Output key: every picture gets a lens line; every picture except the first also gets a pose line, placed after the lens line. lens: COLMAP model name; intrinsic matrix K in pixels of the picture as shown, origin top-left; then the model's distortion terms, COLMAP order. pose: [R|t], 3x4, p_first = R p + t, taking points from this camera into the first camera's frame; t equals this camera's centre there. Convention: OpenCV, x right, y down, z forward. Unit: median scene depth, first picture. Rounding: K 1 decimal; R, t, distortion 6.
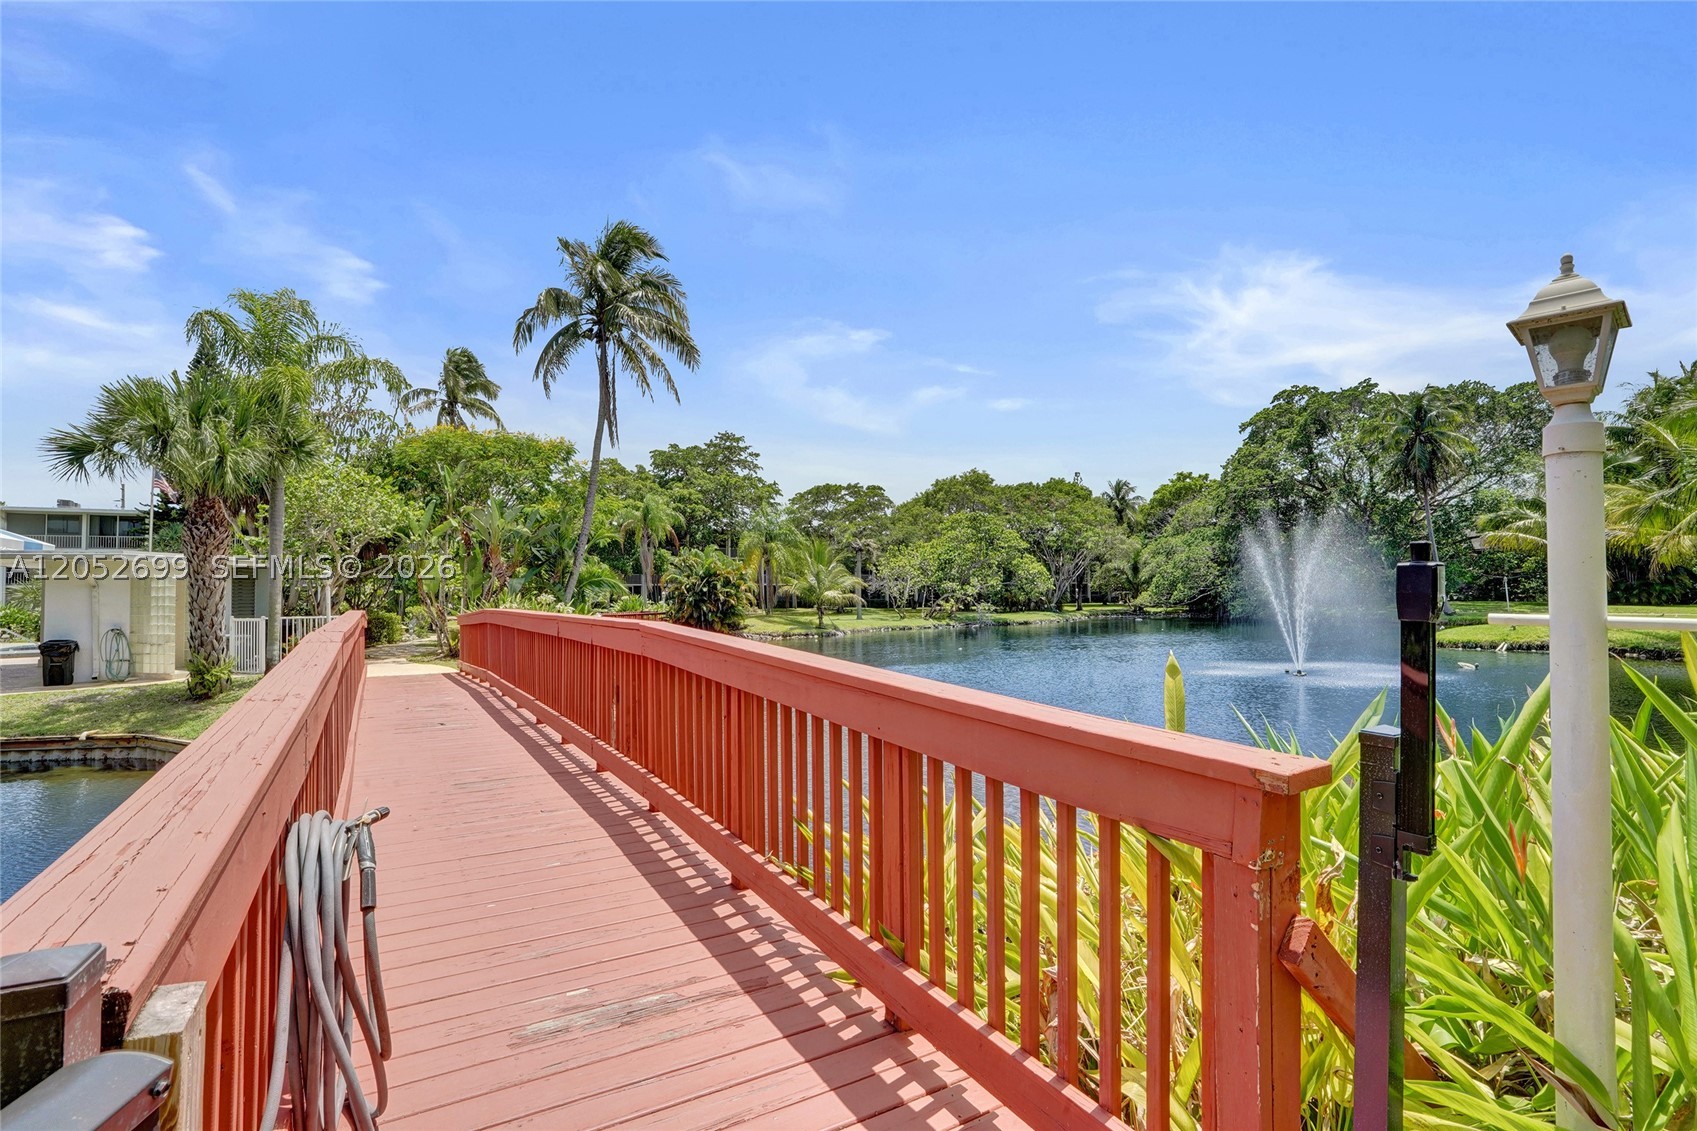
lens RADIAL K [[808.0, 0, 840.2], [0, 808.0, 560.7], [0, 0, 1]] dist [-0.068147, 0.025780]
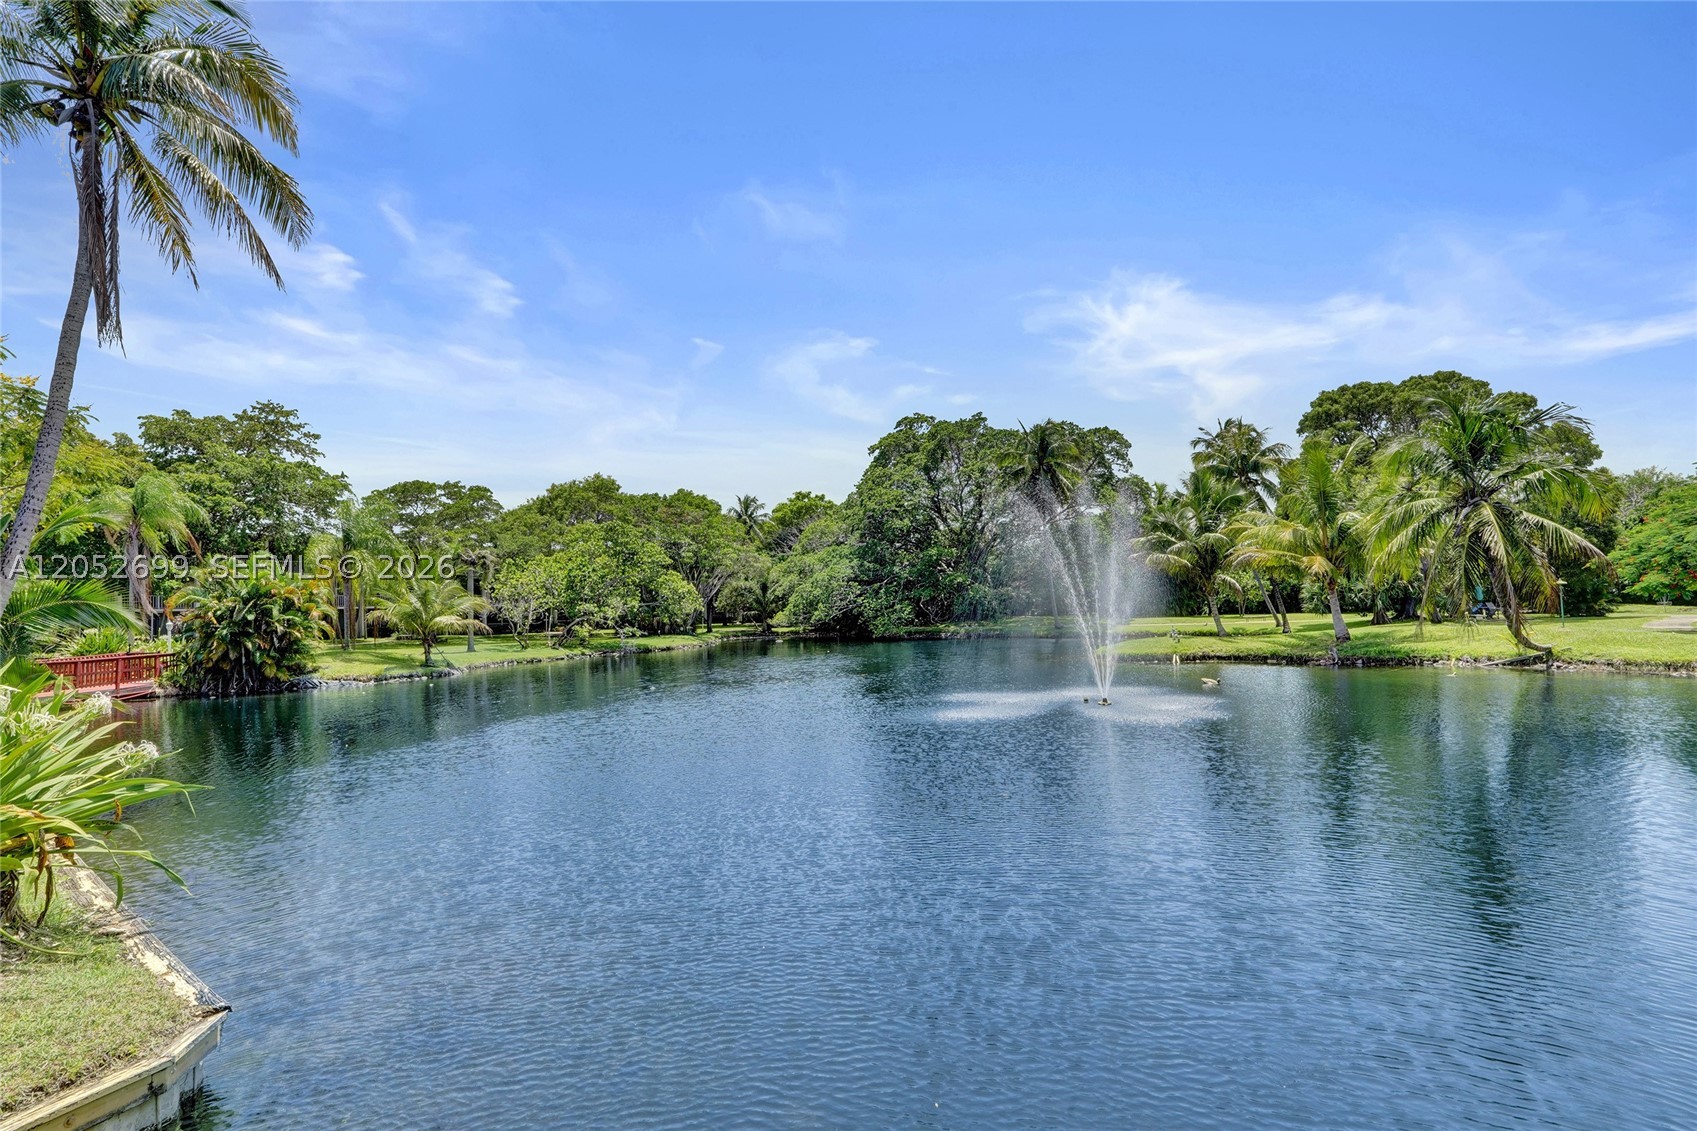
lens RADIAL K [[808.0, 0, 840.2], [0, 808.0, 560.7], [0, 0, 1]] dist [-0.068147, 0.025780]
pose [[0.866817, 0.015830, 0.498374, -0.048457], [-0.003378, 0.999659, -0.025876, 0.002877], [-0.498614, 0.020746, 0.866576, 0.134504]]
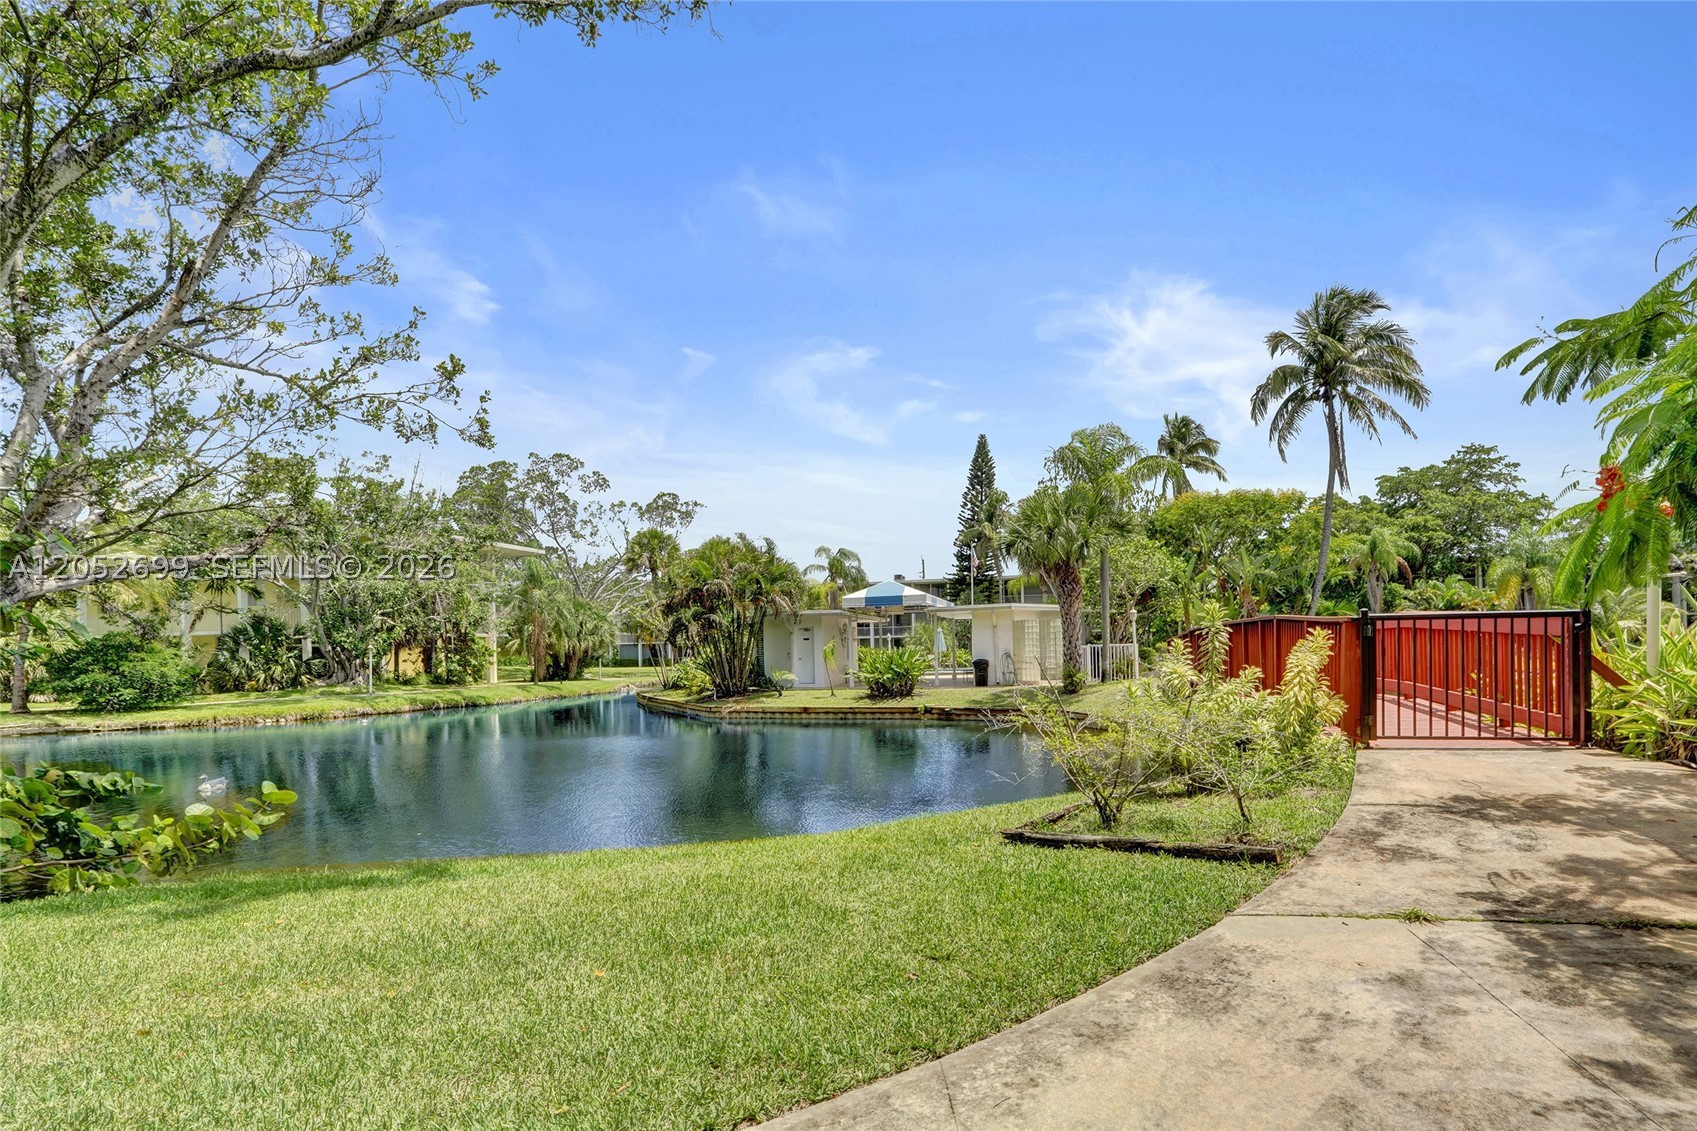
lens RADIAL K [[854.1, 0, 852.3], [0, 854.1, 663.0], [0, 0, 1]] dist [-0.073601, 0.030859]
pose [[0.701926, 0.000170, -0.712249, 0.025772], [0.047213, 0.997789, 0.046767, 0.003153], [0.710683, -0.066454, 0.700367, -0.126305]]
